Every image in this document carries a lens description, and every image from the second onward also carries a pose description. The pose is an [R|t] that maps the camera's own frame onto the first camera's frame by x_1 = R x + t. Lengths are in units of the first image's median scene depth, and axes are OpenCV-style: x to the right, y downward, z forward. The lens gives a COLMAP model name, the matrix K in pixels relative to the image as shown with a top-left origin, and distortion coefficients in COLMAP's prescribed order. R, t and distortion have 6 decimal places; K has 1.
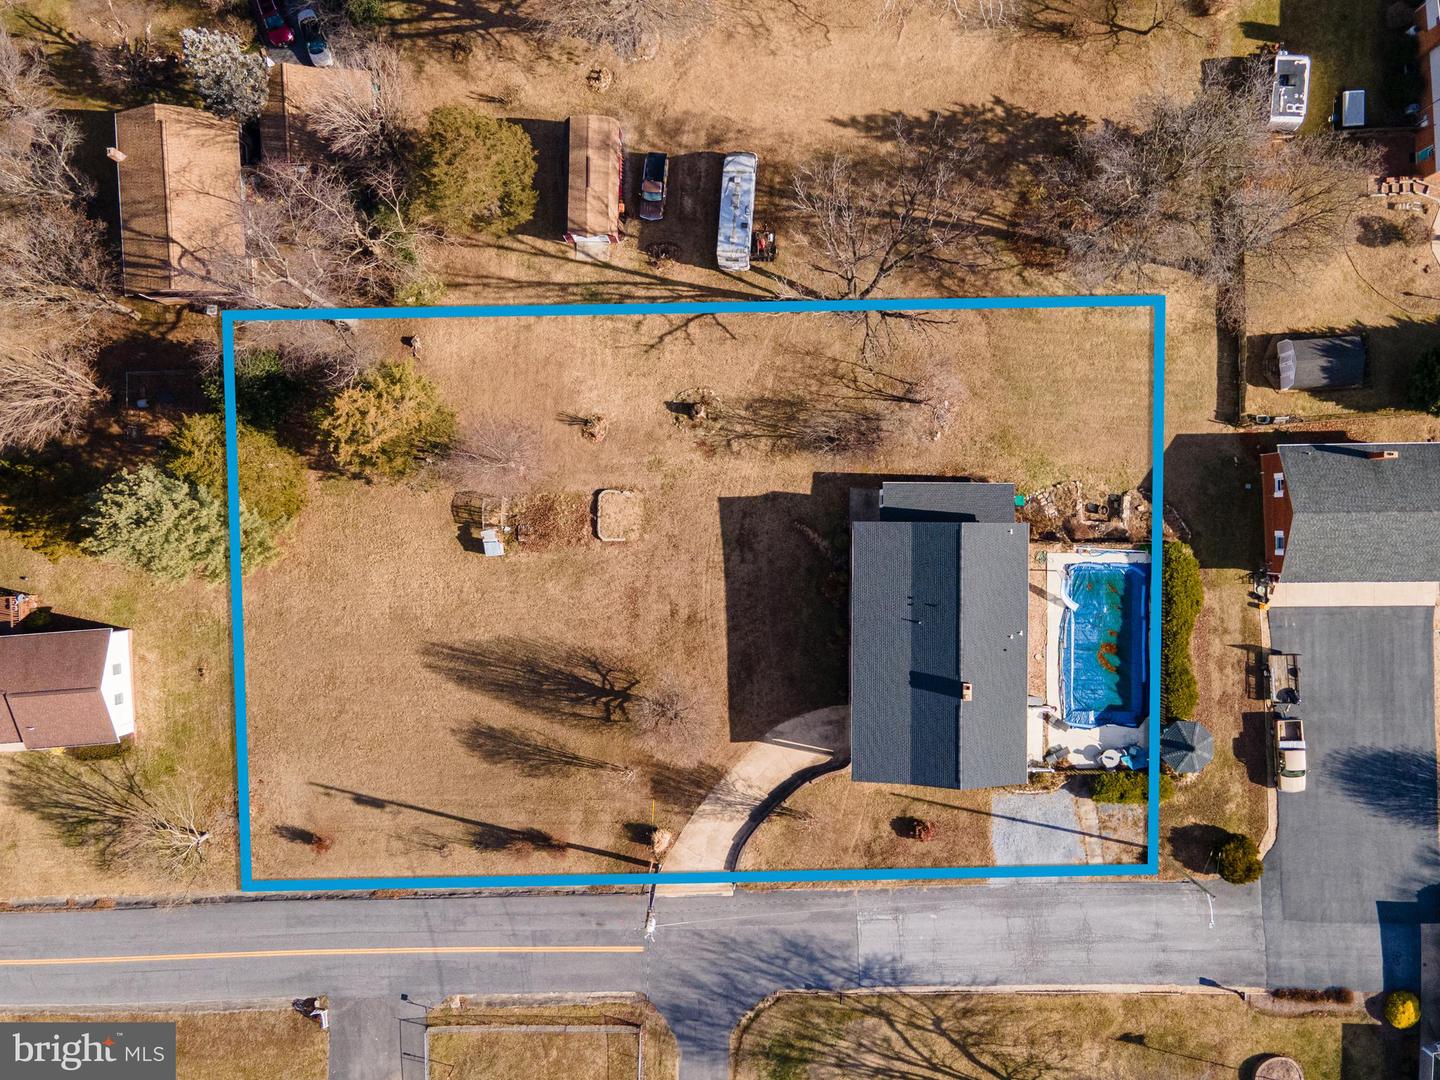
lens RADIAL K [[1053.0, 0, 731.6], [0, 1053.0, 542.5], [0, 0, 1]] dist [0.026892, 0.007045]
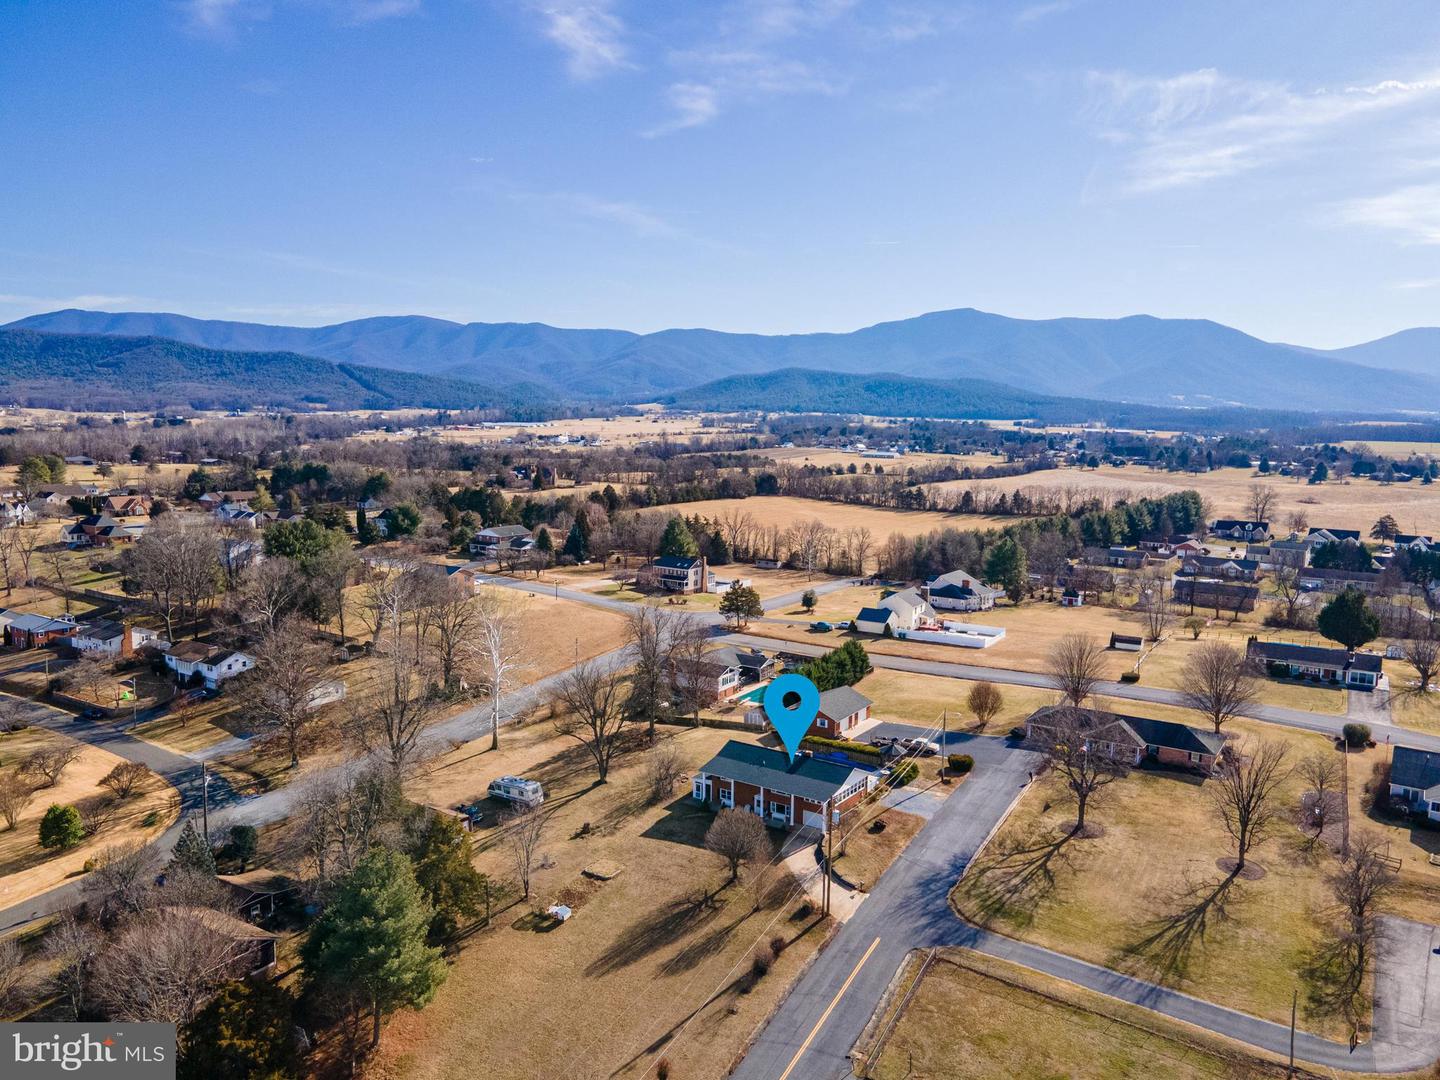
lens RADIAL K [[1037.9, 0, 720.0], [0, 1037.9, 540.0], [0, 0, 1]] dist [0.048830, 0.001781]
pose [[0.557990, -0.094551, 0.824444, -1.220376], [0.829761, 0.077879, -0.552658, 0.907914], [-0.011952, 0.992469, 0.121910, 0.373157]]
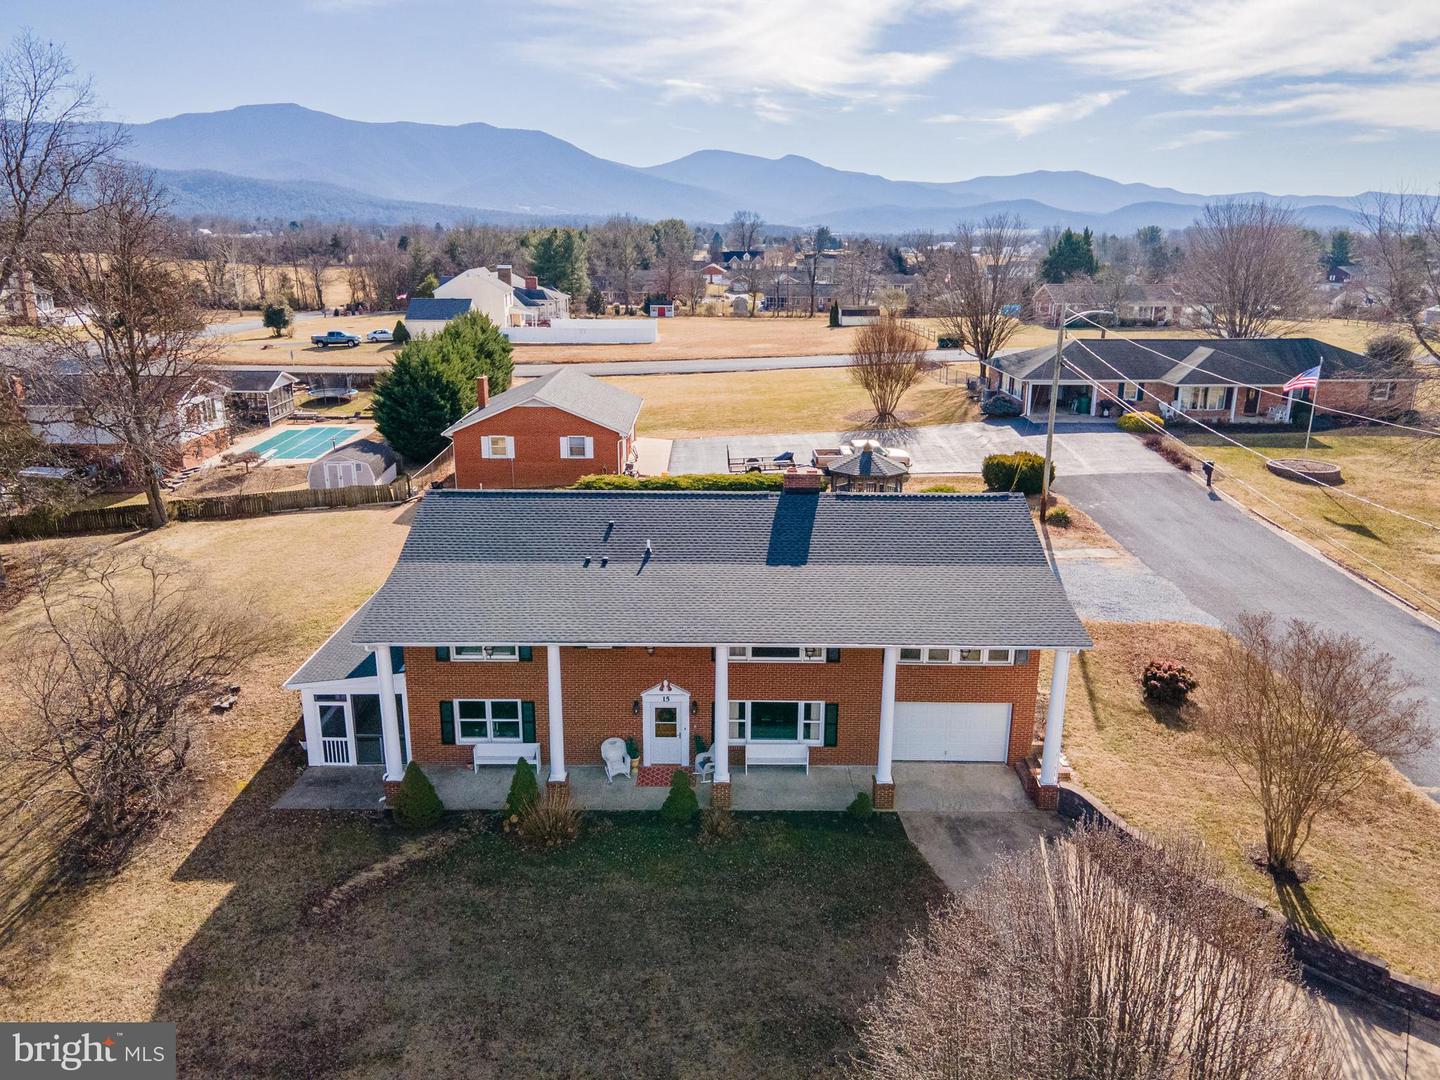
lens RADIAL K [[1037.9, 0, 720.0], [0, 1037.9, 540.0], [0, 0, 1]] dist [0.048830, 0.001781]
pose [[-0.000121, -0.279928, 0.960021, -0.210660], [0.999984, 0.005428, 0.001708, 0.103124], [-0.005689, 0.960006, 0.279922, 0.818262]]
